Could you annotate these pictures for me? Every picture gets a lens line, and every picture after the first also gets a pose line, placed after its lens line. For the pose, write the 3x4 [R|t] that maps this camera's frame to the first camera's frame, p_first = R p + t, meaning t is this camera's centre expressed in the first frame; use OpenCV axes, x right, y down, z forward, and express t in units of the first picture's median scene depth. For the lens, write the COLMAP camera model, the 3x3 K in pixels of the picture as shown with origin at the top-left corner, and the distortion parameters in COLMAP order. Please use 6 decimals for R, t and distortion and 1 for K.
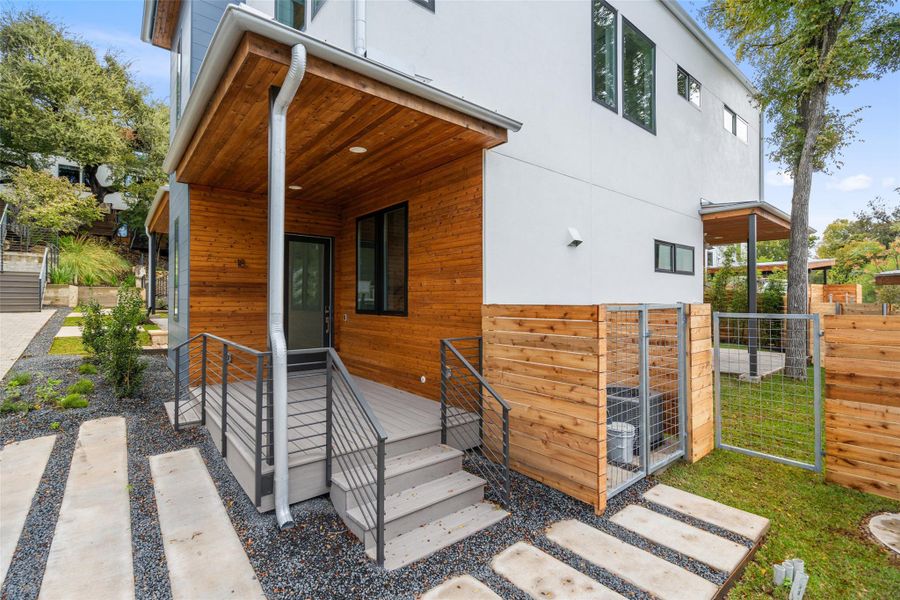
lens RADIAL K [[416.2, 0, 451.0], [0, 416.2, 295.0], [0, 0, 1]] dist [-0.001895, 0.000765]
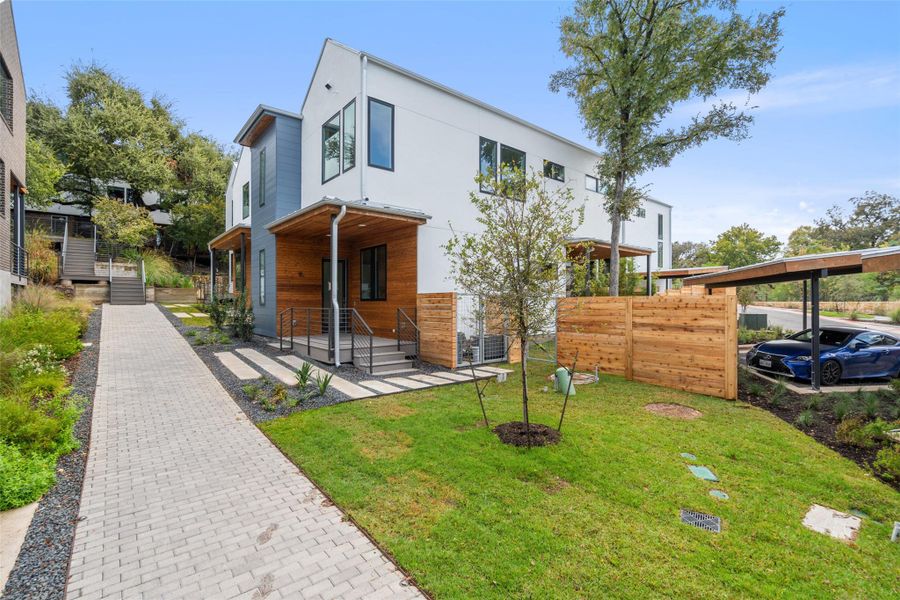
lens RADIAL K [[416.2, 0, 448.5], [0, 416.2, 303.4], [0, 0, 1]] dist [-0.001895, 0.000765]
pose [[0.999995, -0.000342, -0.003198, 0.200837], [0.000388, 0.999898, 0.014254, 0.034108], [0.003193, -0.014256, 0.999893, -1.009758]]
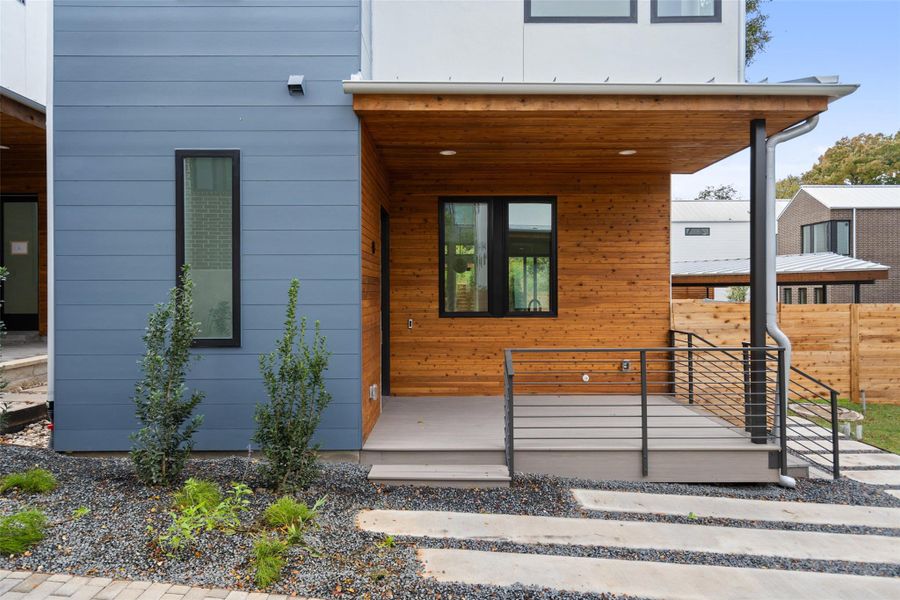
lens RADIAL K [[541.8, 0, 440.4], [0, 541.8, 284.9], [0, 0, 1]] dist [-0.002859, 0.000070]
pose [[0.628425, 0.005737, 0.777849, -1.226775], [-0.005459, 0.999981, -0.002965, -0.016718], [-0.777851, -0.002383, 0.628444, 0.419867]]
